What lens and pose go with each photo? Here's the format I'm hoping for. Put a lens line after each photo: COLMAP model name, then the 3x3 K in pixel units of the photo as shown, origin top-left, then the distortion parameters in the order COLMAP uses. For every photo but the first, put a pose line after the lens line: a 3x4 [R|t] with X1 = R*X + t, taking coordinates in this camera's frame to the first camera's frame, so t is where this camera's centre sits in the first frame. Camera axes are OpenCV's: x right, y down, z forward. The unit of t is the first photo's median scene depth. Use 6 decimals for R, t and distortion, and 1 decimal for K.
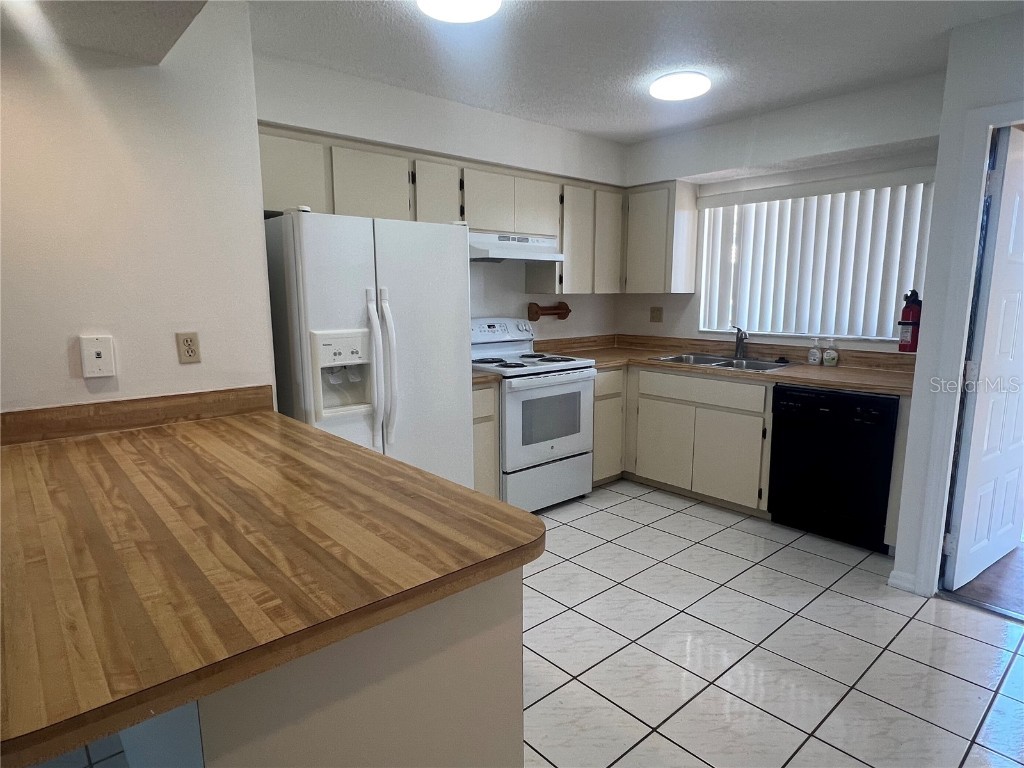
lens RADIAL K [[591.9, 0, 510.9], [0, 591.9, 386.5], [0, 0, 1]] dist [-0.006122, -0.000564]
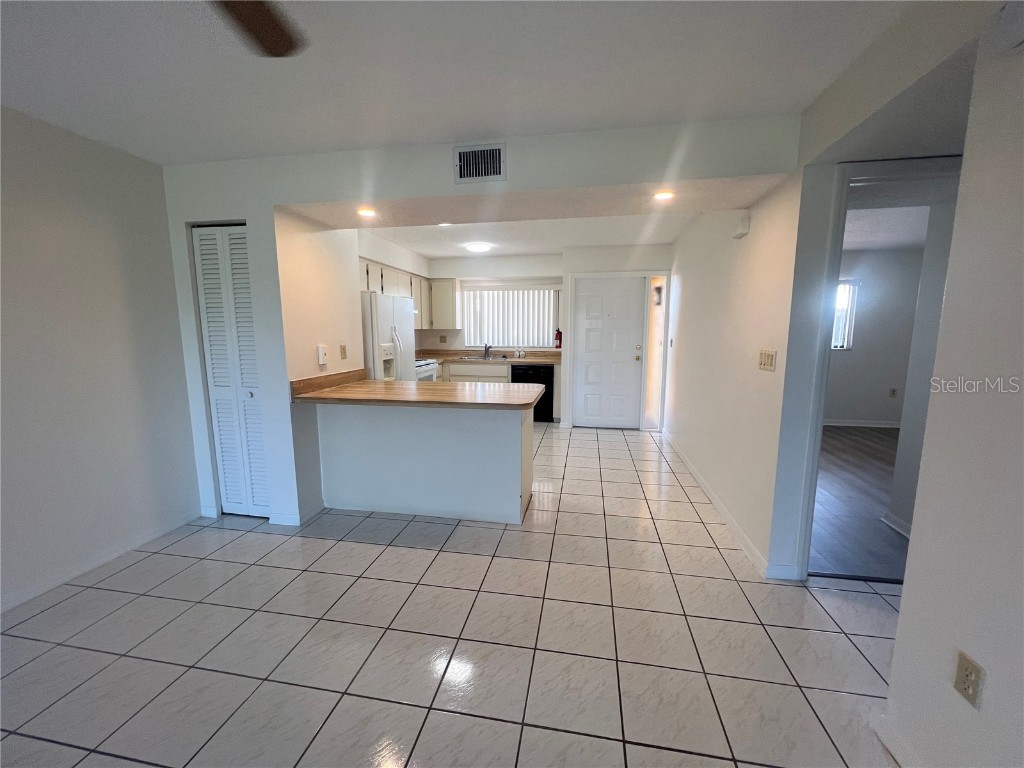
lens RADIAL K [[411.4, 0, 511.3], [0, 411.4, 383.8], [0, 0, 1]] dist [0.001377, 0.000066]
pose [[0.783326, -0.076499, 0.616886, -0.568529], [0.092016, 0.995735, 0.006637, 0.058159], [-0.614763, 0.051564, 0.787024, -0.341720]]
